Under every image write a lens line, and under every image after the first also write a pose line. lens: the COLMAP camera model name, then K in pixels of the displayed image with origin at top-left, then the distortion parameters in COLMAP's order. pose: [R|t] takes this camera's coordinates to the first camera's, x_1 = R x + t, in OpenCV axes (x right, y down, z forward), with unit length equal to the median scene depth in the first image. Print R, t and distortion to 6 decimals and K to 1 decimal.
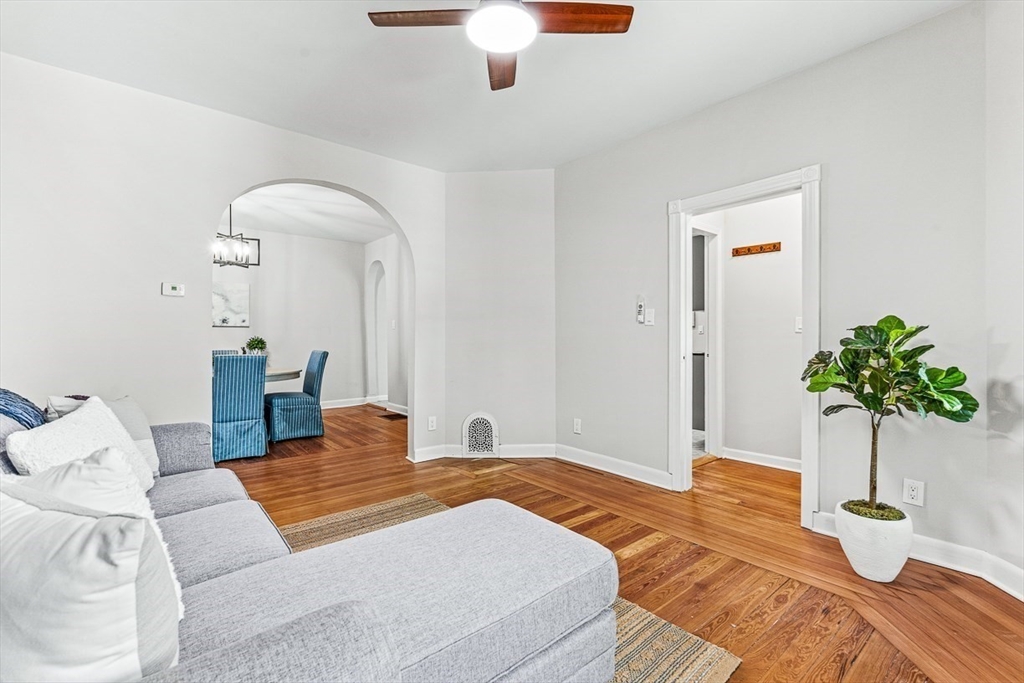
lens RADIAL K [[456.1, 0, 519.3], [0, 456.1, 335.8], [0, 0, 1]] dist [-0.003446, -0.000165]
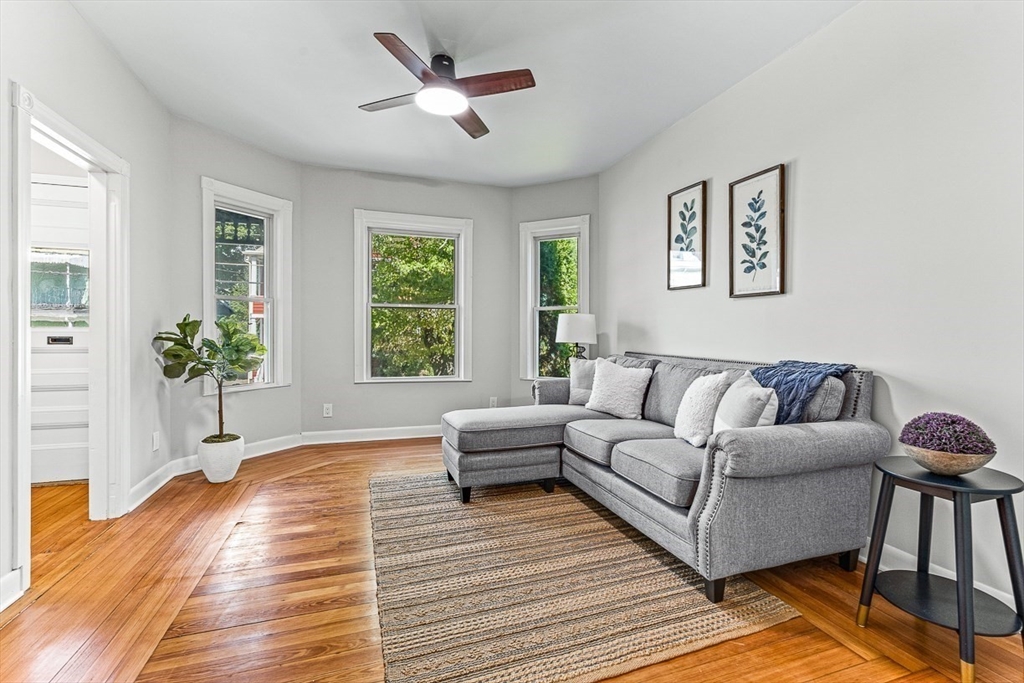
lens RADIAL K [[456.1, 0, 519.3], [0, 456.1, 335.8], [0, 0, 1]] dist [-0.003446, -0.000165]
pose [[-0.930196, -0.008340, 0.366967, -0.394959], [-0.004501, 0.999926, 0.011316, 0.004998], [-0.367034, 0.008874, -0.930165, 1.139803]]
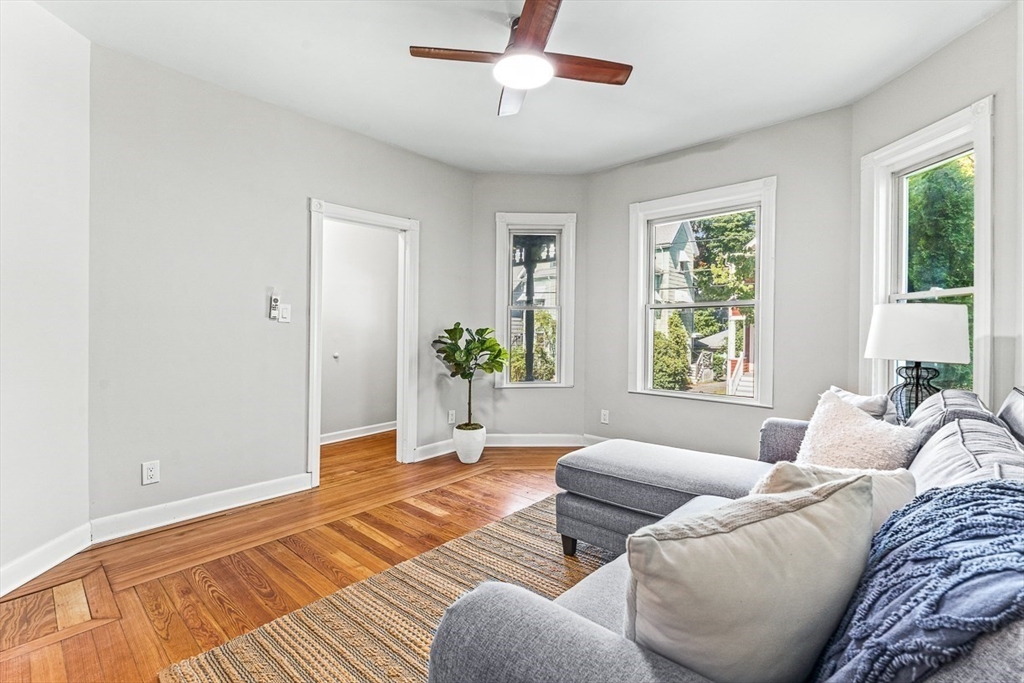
lens RADIAL K [[460.7, 0, 508.5], [0, 460.7, 331.2], [0, 0, 1]] dist [-0.002459, -0.000197]
pose [[-0.126309, 0.001195, 0.991990, -0.631887], [0.002017, 0.999998, -0.000948, -0.002483], [-0.991989, 0.001881, -0.126312, 0.613429]]
